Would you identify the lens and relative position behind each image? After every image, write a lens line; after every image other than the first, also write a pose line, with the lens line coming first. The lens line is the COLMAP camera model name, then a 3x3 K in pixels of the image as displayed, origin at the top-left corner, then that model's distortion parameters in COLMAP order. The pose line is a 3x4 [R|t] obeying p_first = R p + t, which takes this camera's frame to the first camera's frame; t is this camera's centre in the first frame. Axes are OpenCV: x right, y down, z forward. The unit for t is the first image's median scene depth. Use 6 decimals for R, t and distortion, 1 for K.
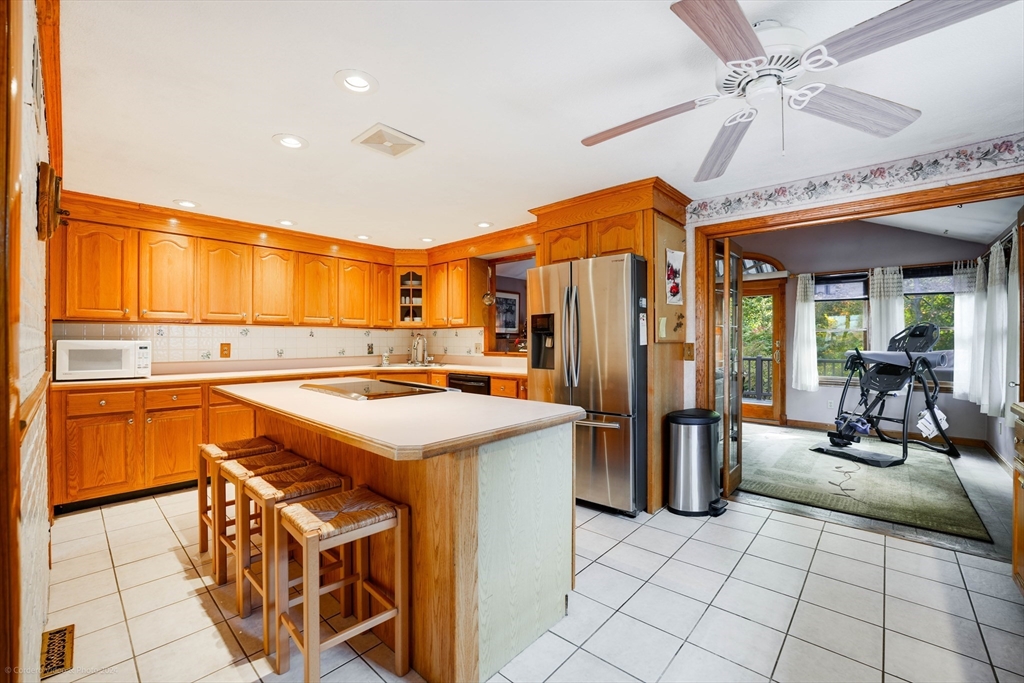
lens RADIAL K [[422.6, 0, 513.9], [0, 422.6, 343.1], [0, 0, 1]] dist [-0.028224, 0.002073]
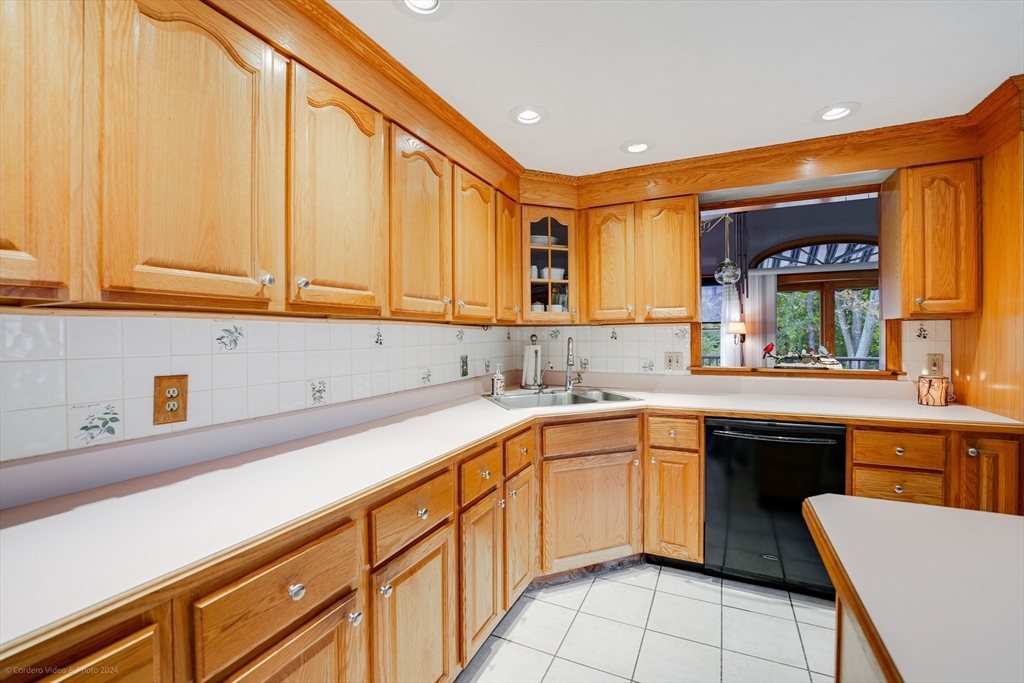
lens RADIAL K [[422.6, 0, 529.5], [0, 422.6, 338.2], [0, 0, 1]] dist [-0.028224, 0.002073]
pose [[0.953329, -0.005869, 0.301875, -0.461043], [0.006262, 0.999980, -0.000334, -0.020649], [-0.301867, 0.002208, 0.953347, 0.550163]]
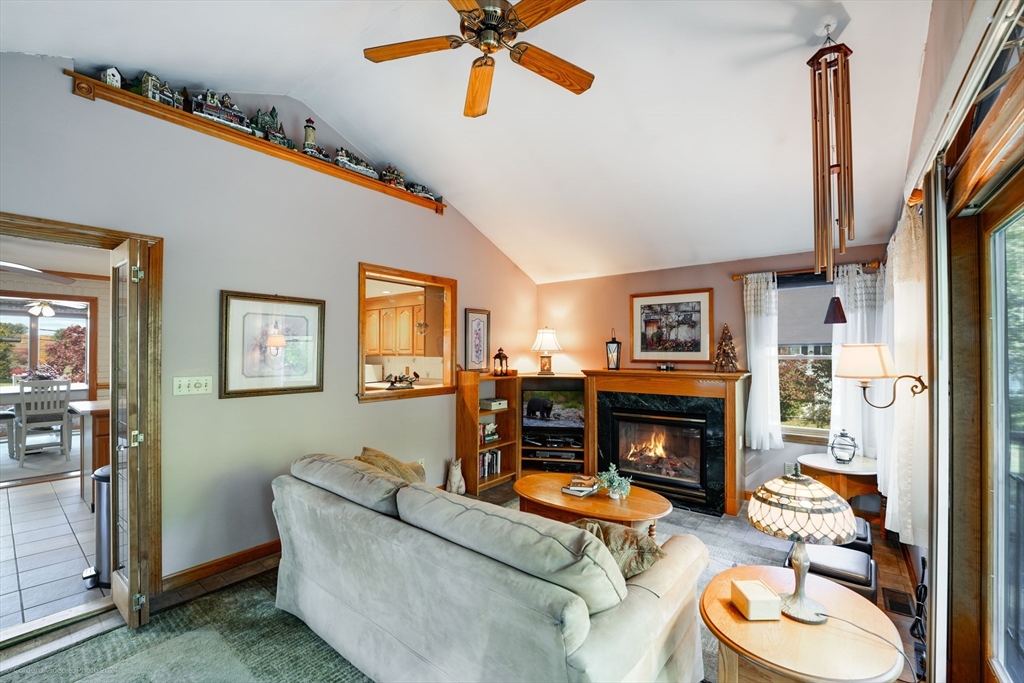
lens RADIAL K [[422.6, 0, 511.1], [0, 422.6, 345.2], [0, 0, 1]] dist [-0.028224, 0.002073]
pose [[0.070198, -0.016824, -0.997391, 0.875220], [-0.007360, 0.999822, -0.017383, -0.052489], [0.997506, 0.008561, 0.070062, 1.130441]]
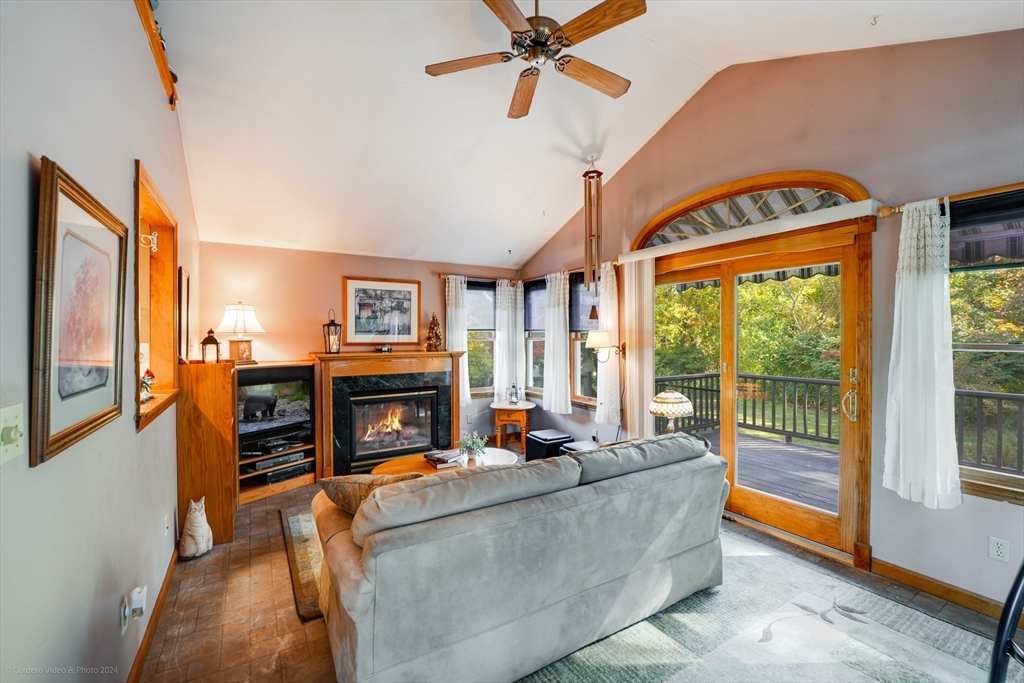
lens RADIAL K [[422.6, 0, 521.0], [0, 422.6, 340.2], [0, 0, 1]] dist [-0.028224, 0.002073]
pose [[0.961885, 0.000298, -0.273455, 0.557966], [0.000927, 0.999990, 0.004352, -0.047552], [0.273453, -0.004440, 0.961875, 0.661489]]
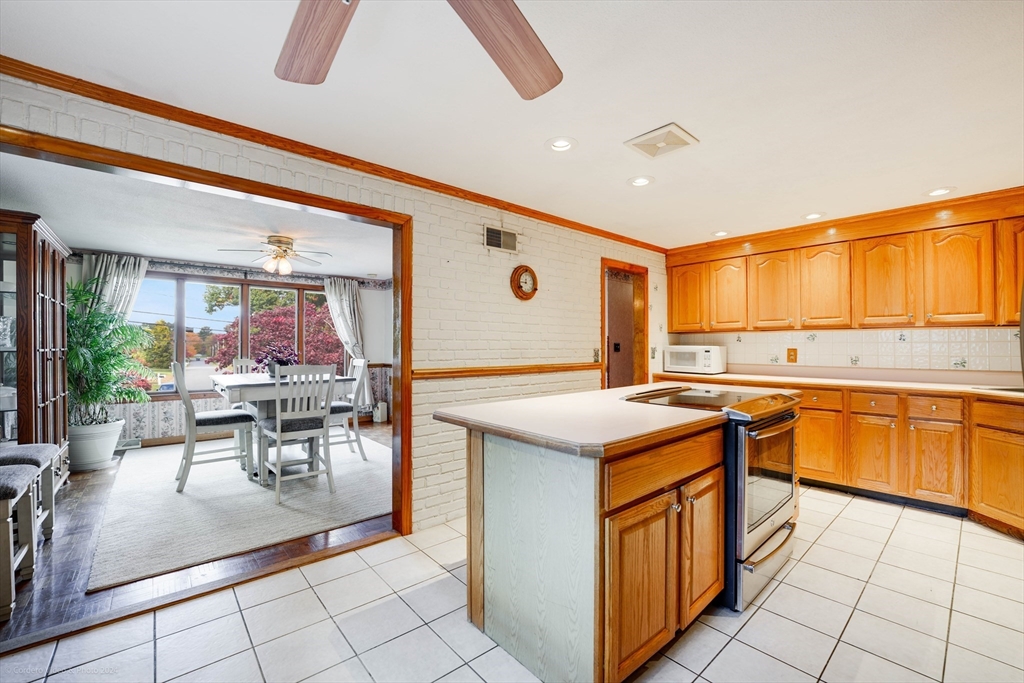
lens RADIAL K [[422.6, 0, 515.5], [0, 422.6, 342.9], [0, 0, 1]] dist [-0.028224, 0.002073]
pose [[-0.120764, -0.006610, -0.992659, 0.349414], [-0.006512, 0.999962, -0.005867, -0.002863], [0.992660, 0.005756, -0.120802, 0.386298]]
